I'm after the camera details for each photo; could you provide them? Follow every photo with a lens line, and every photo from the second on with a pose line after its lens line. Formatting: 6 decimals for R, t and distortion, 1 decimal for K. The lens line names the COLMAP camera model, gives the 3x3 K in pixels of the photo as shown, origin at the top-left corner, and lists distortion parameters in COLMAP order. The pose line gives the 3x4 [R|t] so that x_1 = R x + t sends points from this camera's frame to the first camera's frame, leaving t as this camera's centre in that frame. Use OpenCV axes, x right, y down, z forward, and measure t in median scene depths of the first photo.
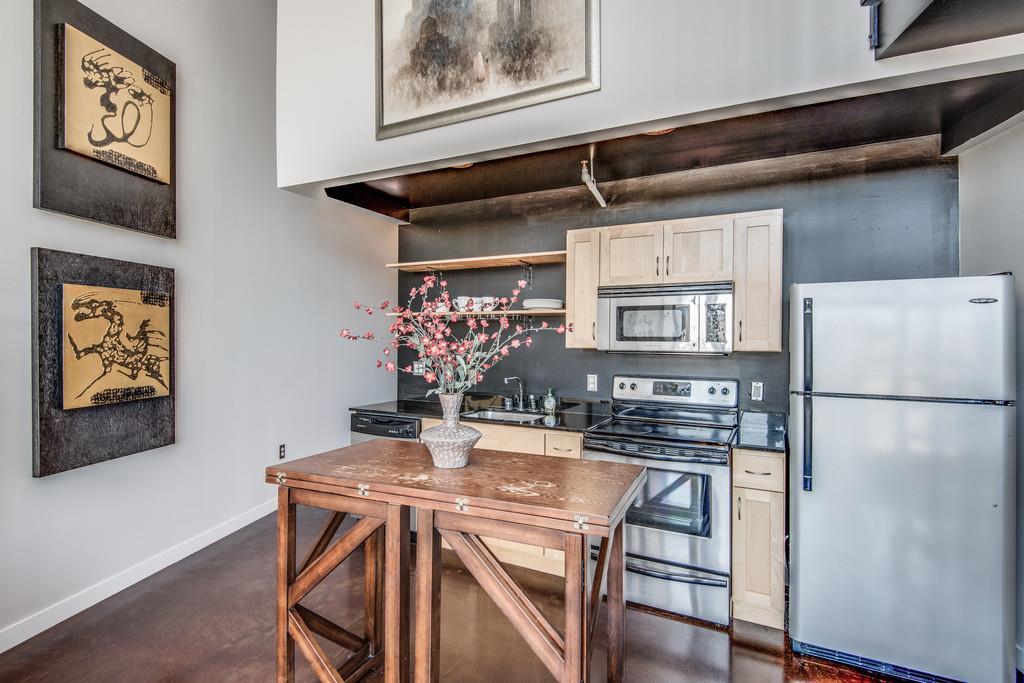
lens RADIAL K [[480.4, 0, 518.3], [0, 480.4, 335.9], [0, 0, 1]] dist [0.028436, -0.035226]
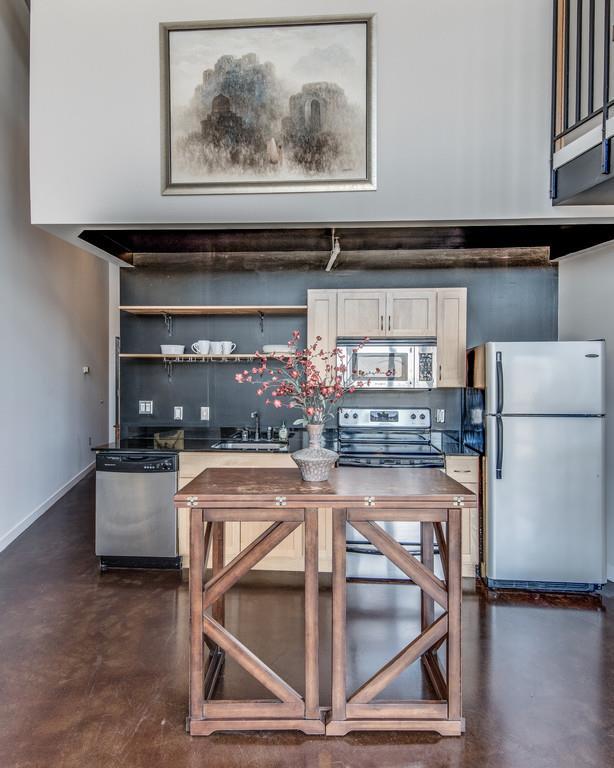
lens RADIAL K [[454.1, 0, 307.9], [0, 454.1, 380.5], [0, 0, 1]] dist [0.003831, -0.001181]
pose [[0.922680, -0.006407, 0.385513, -0.403073], [0.000440, 0.999879, 0.015564, -0.008658], [-0.385566, -0.014191, 0.922571, -0.067184]]
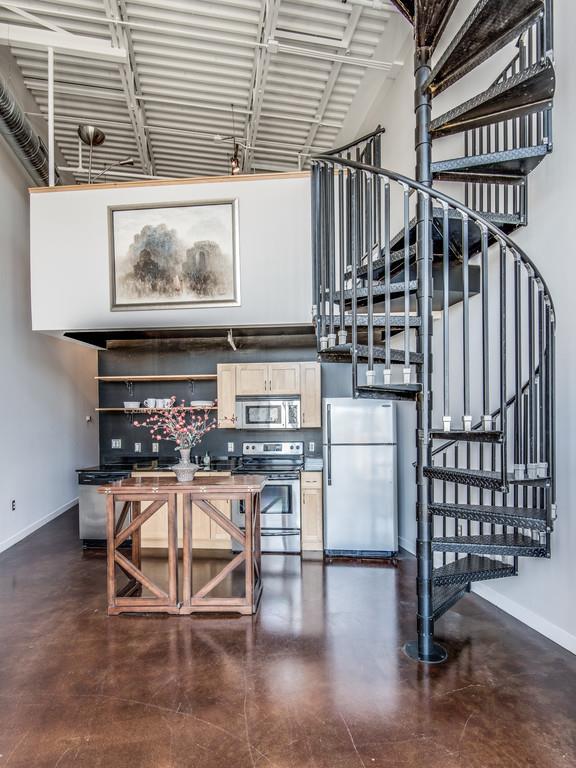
lens RADIAL K [[389.0, 0, 287.2], [0, 389.0, 423.4], [0, 0, 1]] dist [-0.000877, -0.000191]
pose [[0.931651, -0.020163, 0.362794, -0.226694], [0.015975, 0.999767, 0.014540, -0.011975], [-0.363003, -0.007751, 0.931756, -0.564252]]
